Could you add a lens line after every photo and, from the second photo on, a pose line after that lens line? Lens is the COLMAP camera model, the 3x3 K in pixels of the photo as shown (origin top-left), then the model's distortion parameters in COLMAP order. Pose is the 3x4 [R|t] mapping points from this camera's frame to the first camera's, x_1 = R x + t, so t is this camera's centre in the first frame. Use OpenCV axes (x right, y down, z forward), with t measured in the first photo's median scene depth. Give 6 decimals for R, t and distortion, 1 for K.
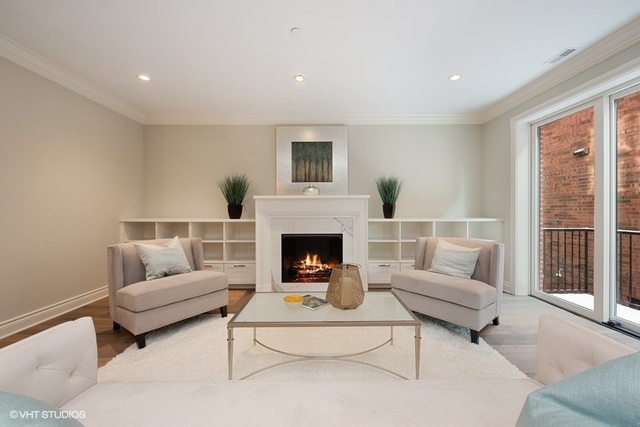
lens RADIAL K [[258.0, 0, 319.8], [0, 258.0, 207.2], [0, 0, 1]] dist [-0.004426, -0.000227]
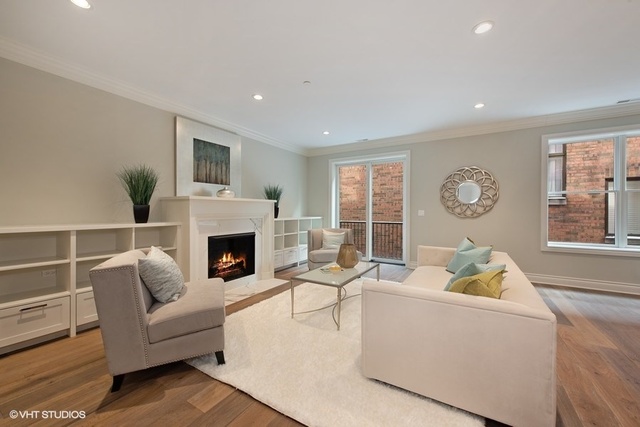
lens RADIAL K [[258.0, 0, 317.8], [0, 258.0, 214.2], [0, 0, 1]] dist [-0.004426, -0.000227]
pose [[0.526531, -0.007977, 0.850119, -0.674943], [-0.038620, 0.998699, 0.033291, -0.026709], [-0.849278, -0.050360, 0.525538, 0.112703]]
